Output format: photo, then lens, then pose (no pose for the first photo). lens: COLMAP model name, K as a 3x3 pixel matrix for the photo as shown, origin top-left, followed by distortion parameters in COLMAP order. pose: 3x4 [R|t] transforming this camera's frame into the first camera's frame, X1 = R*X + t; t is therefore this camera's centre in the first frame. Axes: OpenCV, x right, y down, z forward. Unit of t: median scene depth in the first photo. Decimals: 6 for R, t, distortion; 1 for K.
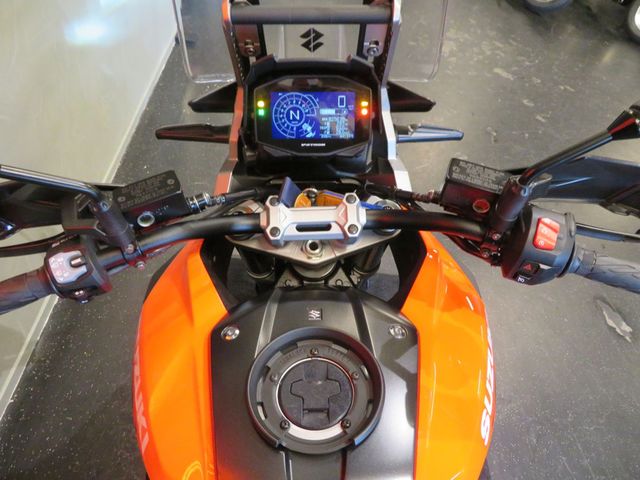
lens RADIAL K [[458.5, 0, 320.0], [0, 458.5, 240.0], [0, 0, 1]] dist [-0.009861, 0.005532]
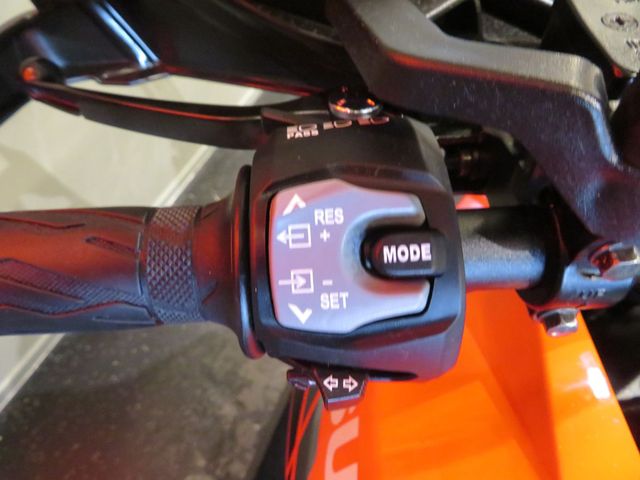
lens RADIAL K [[458.5, 0, 320.0], [0, 458.5, 240.0], [0, 0, 1]] dist [-0.009861, 0.005532]
pose [[0.923044, 0.341693, -0.176739, -0.499463], [-0.324556, 0.938341, 0.119075, 0.029052], [0.206528, -0.052550, 0.977028, 0.760266]]
